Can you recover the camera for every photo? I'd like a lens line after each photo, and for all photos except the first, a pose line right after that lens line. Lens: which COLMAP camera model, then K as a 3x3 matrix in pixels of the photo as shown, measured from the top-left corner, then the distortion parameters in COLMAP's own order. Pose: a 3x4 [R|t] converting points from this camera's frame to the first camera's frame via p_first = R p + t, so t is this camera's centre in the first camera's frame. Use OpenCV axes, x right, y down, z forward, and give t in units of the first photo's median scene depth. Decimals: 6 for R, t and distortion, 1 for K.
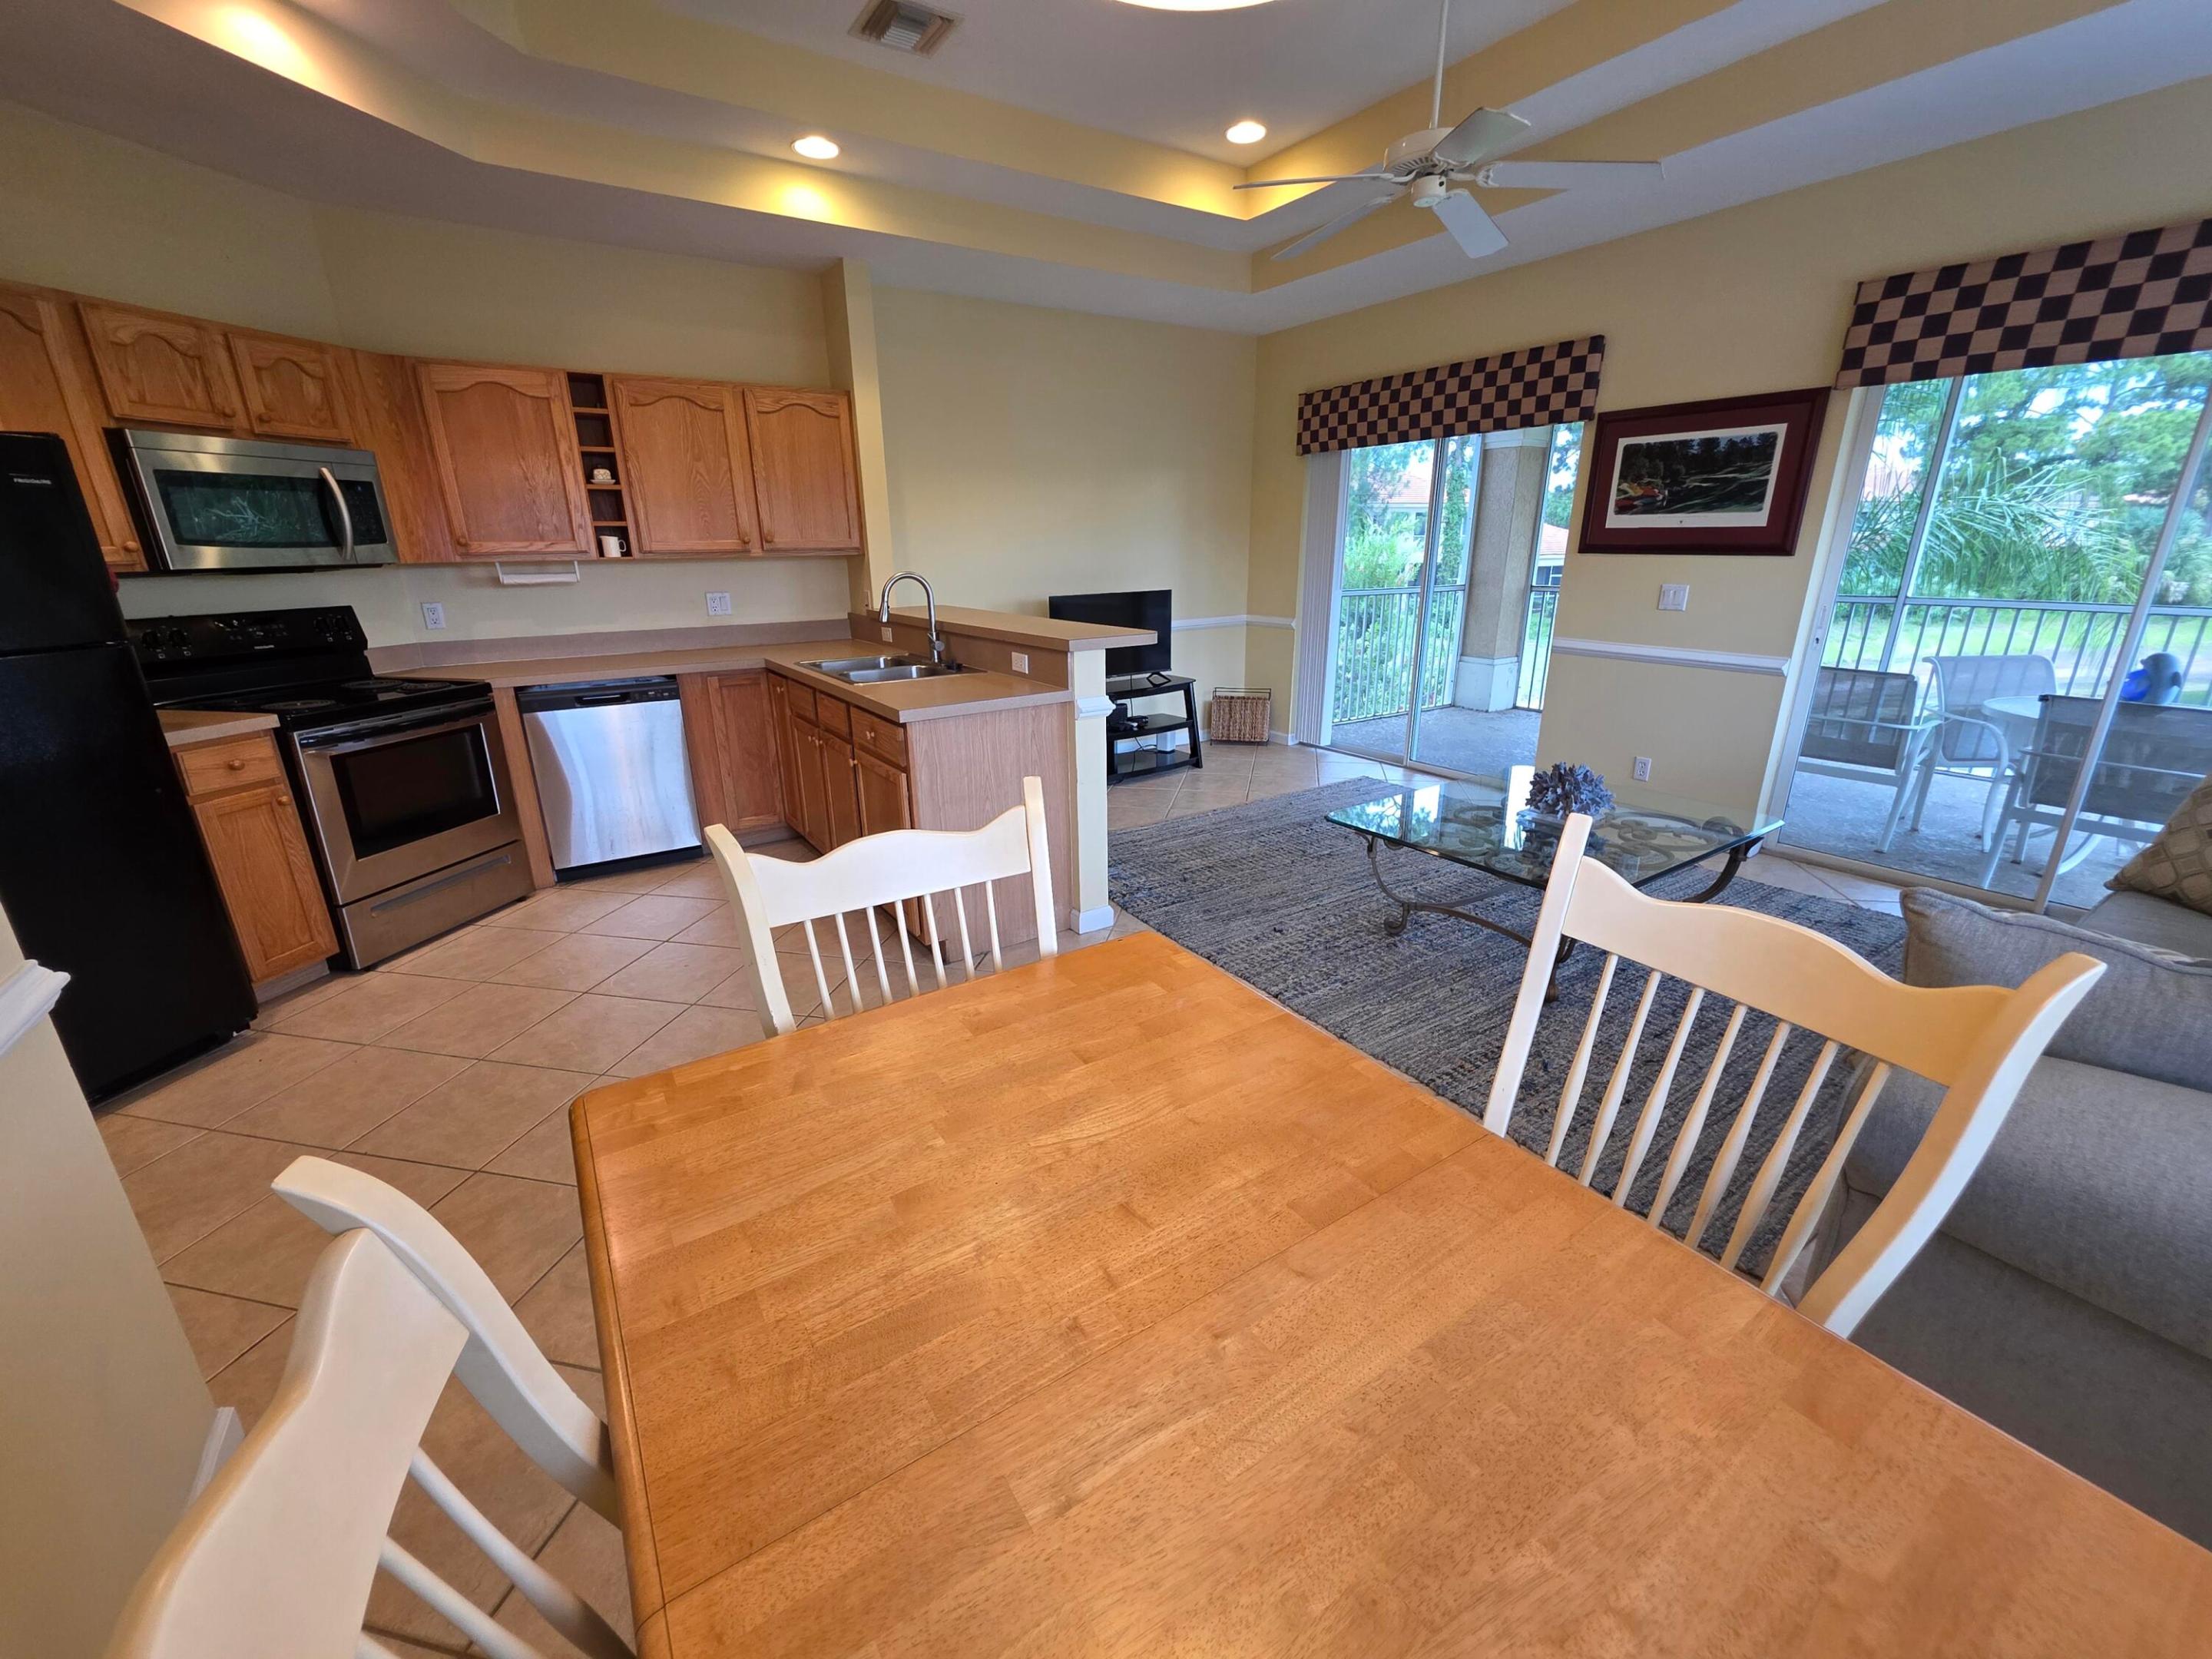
lens RADIAL K [[891.8, 0, 1095.1], [0, 891.8, 826.1], [0, 0, 1]] dist [0.004637, -0.000321]
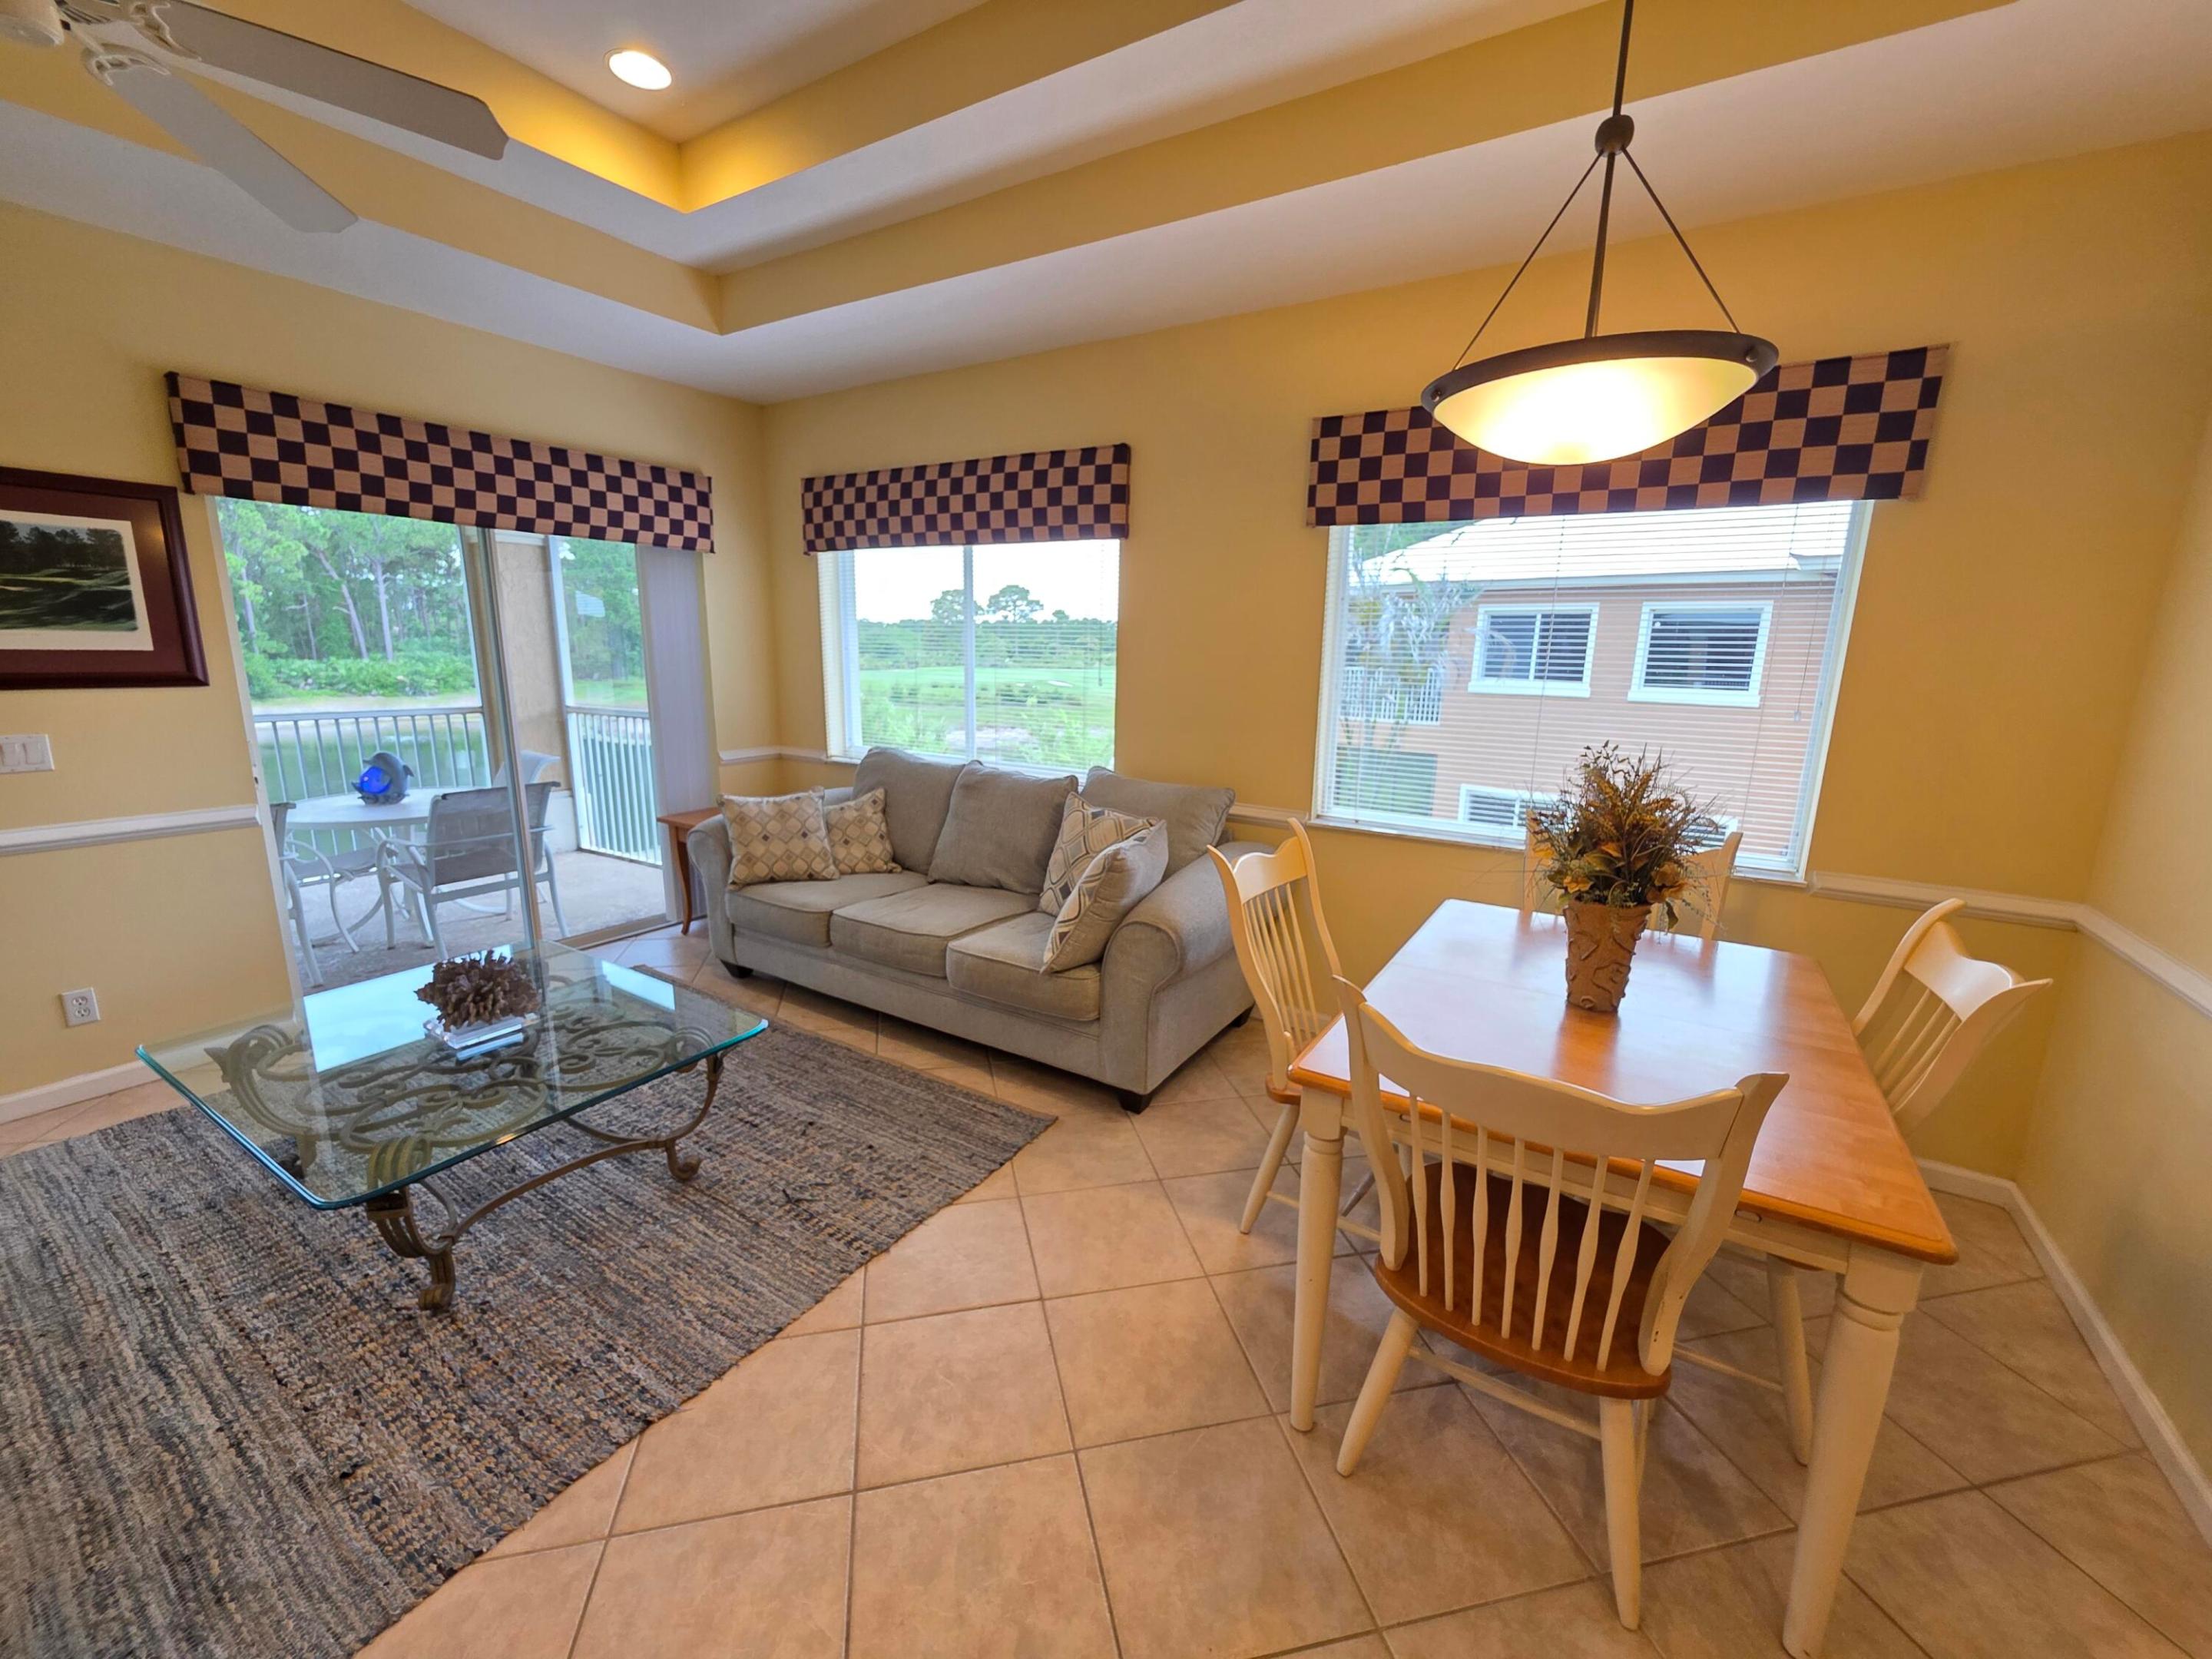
lens RADIAL K [[891.8, 0, 1095.1], [0, 891.8, 826.1], [0, 0, 1]] dist [0.004637, -0.000321]
pose [[-0.415364, -0.178246, 0.892021, -0.297272], [0.267580, 0.913288, 0.307092, -0.216923], [-0.869410, 0.366242, -0.331652, 0.606205]]
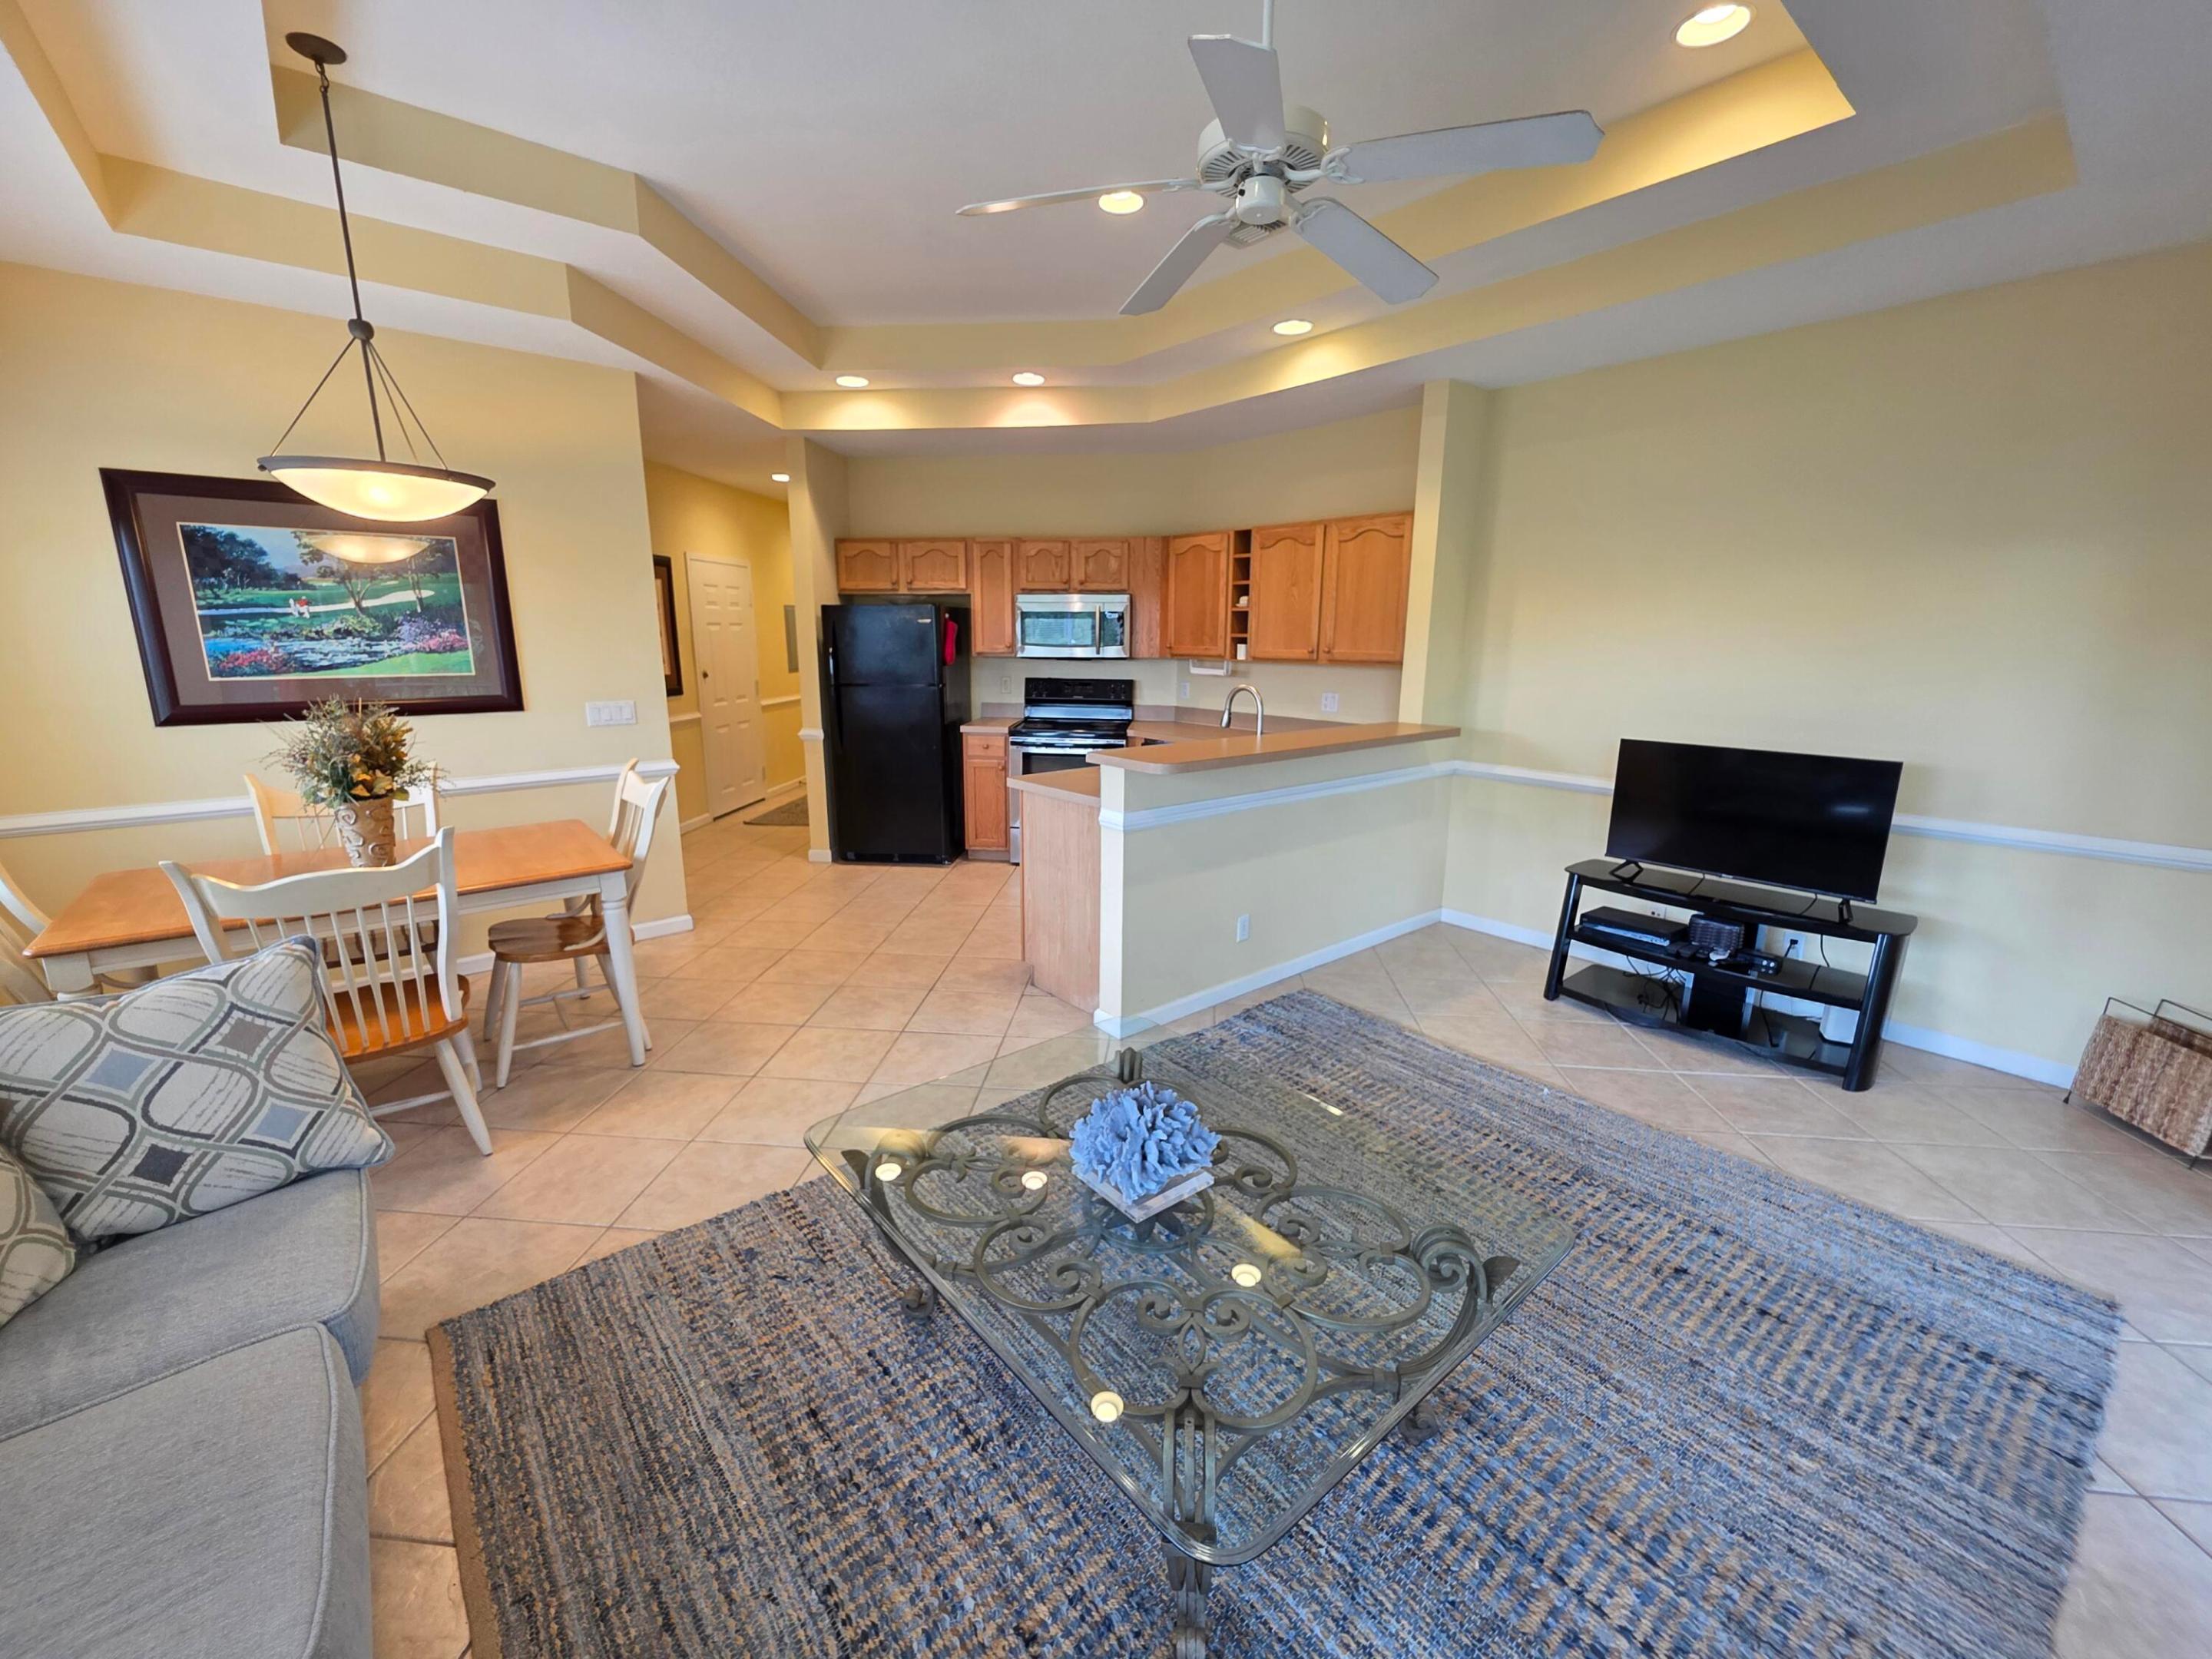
lens RADIAL K [[891.8, 0, 1095.1], [0, 891.8, 826.1], [0, 0, 1]] dist [0.004637, -0.000321]
pose [[0.114856, 0.227893, -0.966888, 0.841224], [-0.310923, 0.932672, 0.182894, -0.260910], [0.943469, 0.279622, 0.177981, 0.667256]]
